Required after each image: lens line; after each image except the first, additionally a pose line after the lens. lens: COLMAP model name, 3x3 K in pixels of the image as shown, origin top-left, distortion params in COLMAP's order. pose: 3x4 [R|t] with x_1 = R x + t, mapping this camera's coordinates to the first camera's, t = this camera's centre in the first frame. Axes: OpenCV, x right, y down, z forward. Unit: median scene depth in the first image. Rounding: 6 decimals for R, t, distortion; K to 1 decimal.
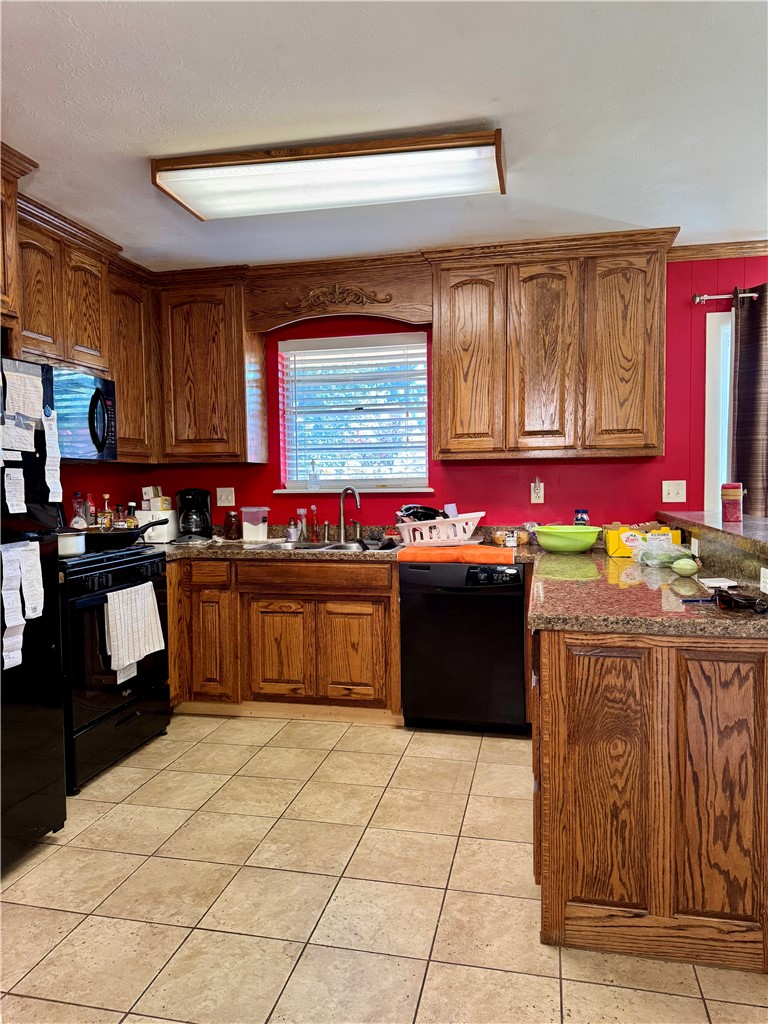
lens RADIAL K [[726.3, 0, 384.0], [0, 726.3, 512.0], [0, 0, 1]] dist [0.077123, -0.095735]
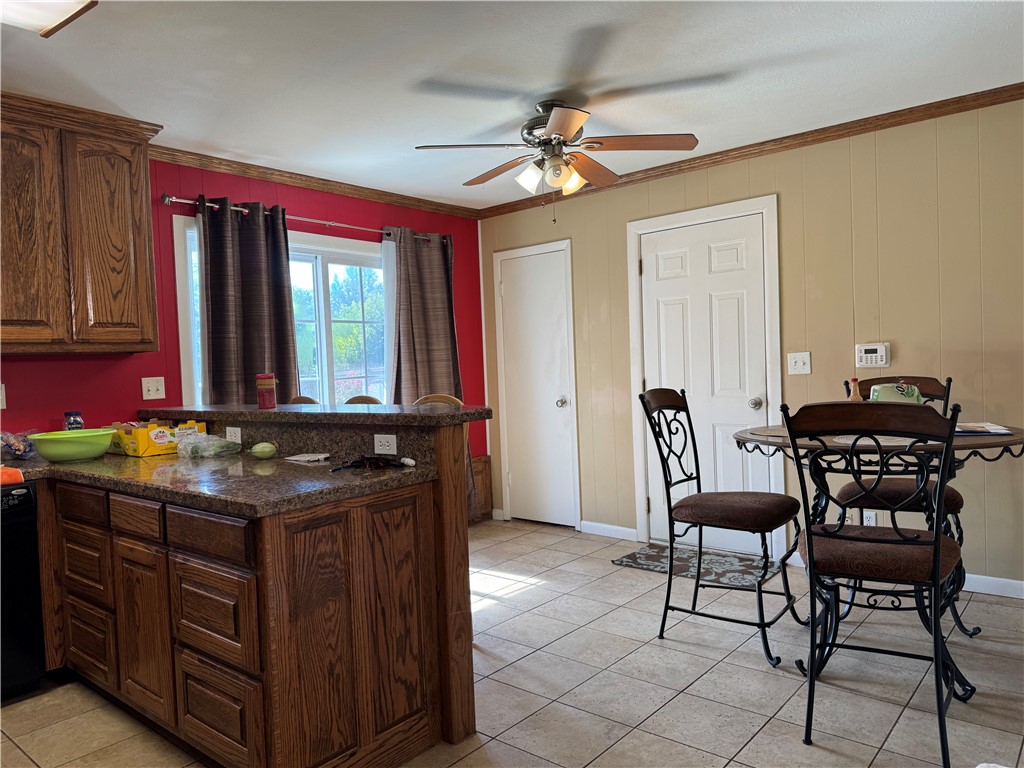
lens RADIAL K [[719.4, 0, 508.2], [0, 719.4, 386.0], [0, 0, 1]] dist [0.067230, -0.082883]
pose [[0.464650, -0.034928, 0.884805, -0.269440], [0.077124, 0.997021, -0.001144, 0.007102], [-0.882129, 0.068771, 0.465960, 0.132165]]
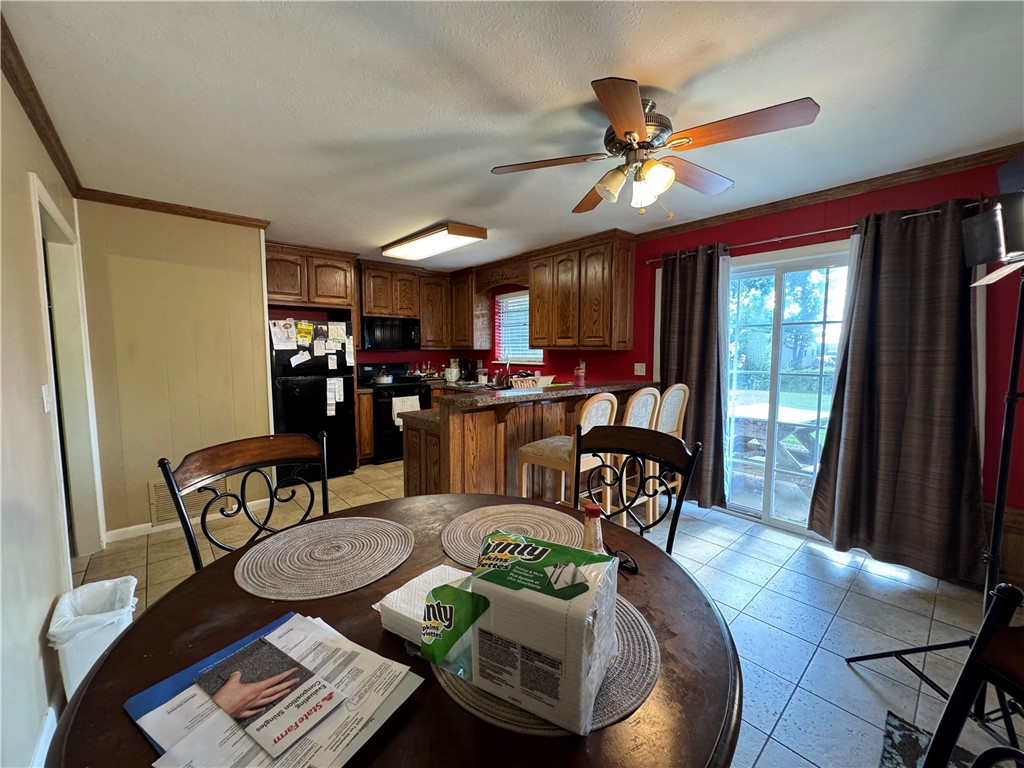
lens RADIAL K [[410.0, 0, 514.1], [0, 410.0, 381.0], [0, 0, 1]] dist [-0.000535, 0.000105]
pose [[0.811294, 0.056316, -0.581920, 0.786576], [-0.035228, 0.998250, 0.047494, -0.038781], [0.583576, -0.018032, 0.811858, -0.004779]]
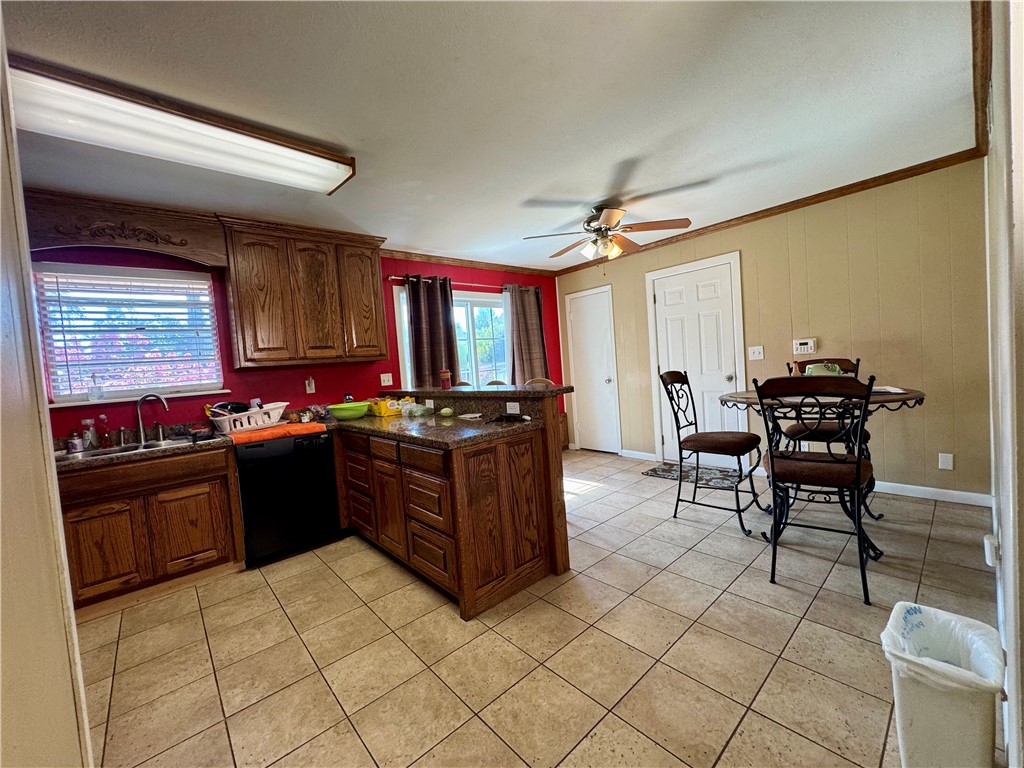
lens RADIAL K [[410.0, 0, 514.1], [0, 410.0, 381.0], [0, 0, 1]] dist [-0.000535, 0.000105]
pose [[0.579924, -0.068350, 0.811798, -0.275312], [0.107824, 0.994148, 0.006676, 0.002912], [-0.807504, 0.083660, 0.583900, 0.151160]]
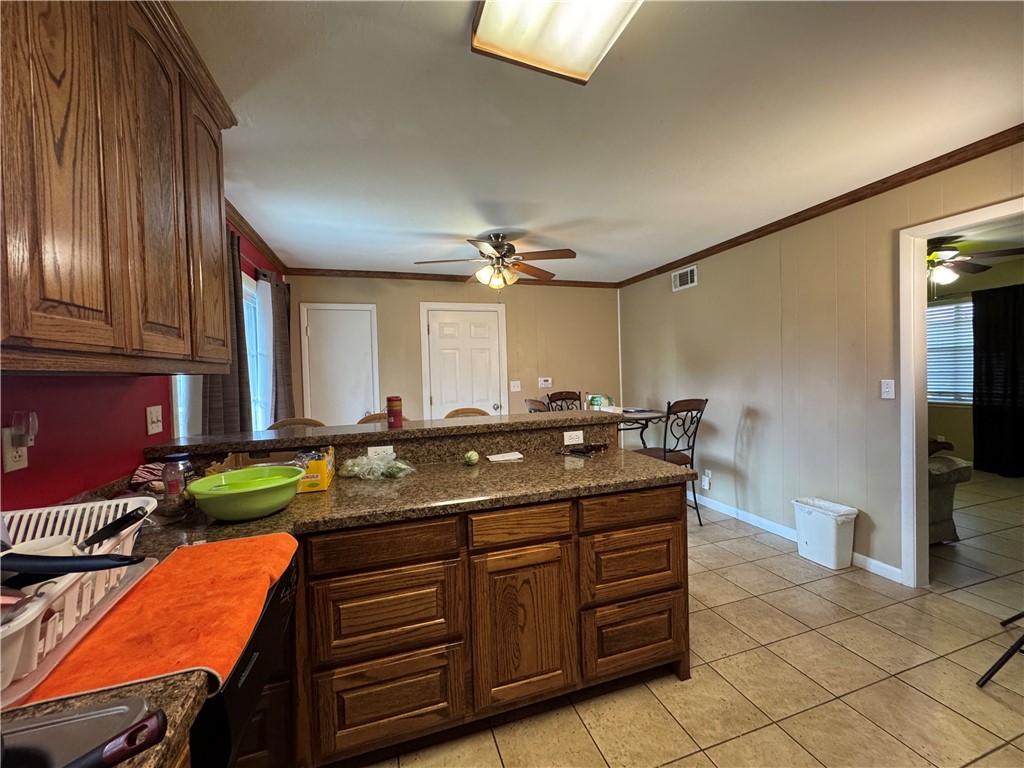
lens RADIAL K [[410.0, 0, 514.1], [0, 410.0, 381.0], [0, 0, 1]] dist [-0.000535, 0.000105]
pose [[-0.516097, 0.006500, 0.856506, -0.194972], [0.072871, 0.996679, 0.036346, -0.061890], [-0.853425, 0.081173, -0.514856, 0.962473]]
